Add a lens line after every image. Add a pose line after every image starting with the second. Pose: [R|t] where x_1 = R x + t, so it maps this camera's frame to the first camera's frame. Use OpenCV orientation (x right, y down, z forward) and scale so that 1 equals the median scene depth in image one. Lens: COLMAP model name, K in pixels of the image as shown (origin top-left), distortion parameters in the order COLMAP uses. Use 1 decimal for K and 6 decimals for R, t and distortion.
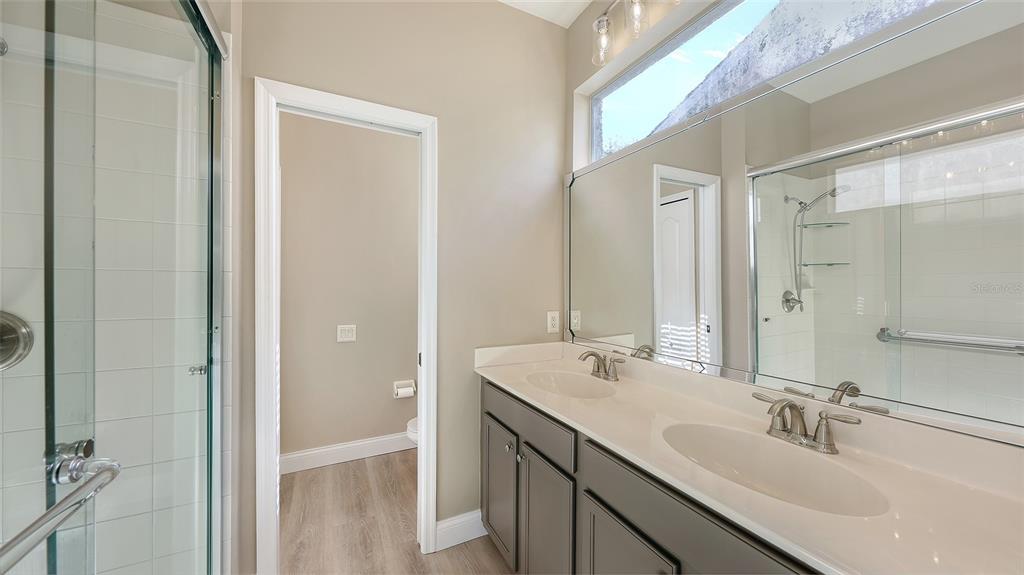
lens RADIAL K [[363.0, 0, 509.2], [0, 363.0, 287.5], [0, 0, 1]] dist [0.001918, -0.000243]
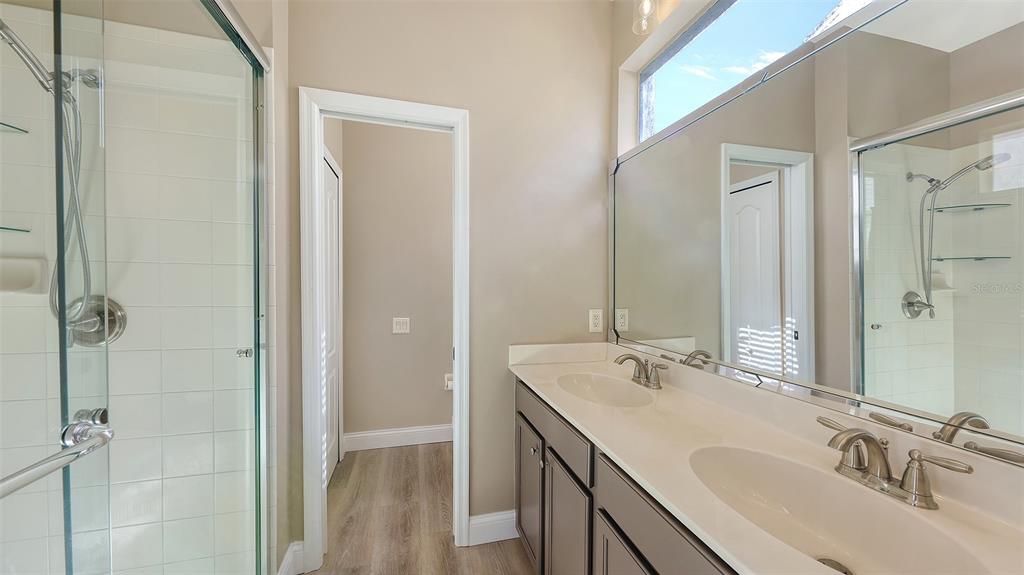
lens RADIAL K [[363.0, 0, 506.9], [0, 363.0, 286.3], [0, 0, 1]] dist [0.001918, -0.000243]
pose [[0.977232, 0.012479, -0.211805, 0.107421], [-0.011157, 0.999910, 0.007437, 0.002691], [0.211879, -0.004905, 0.977284, 0.048300]]
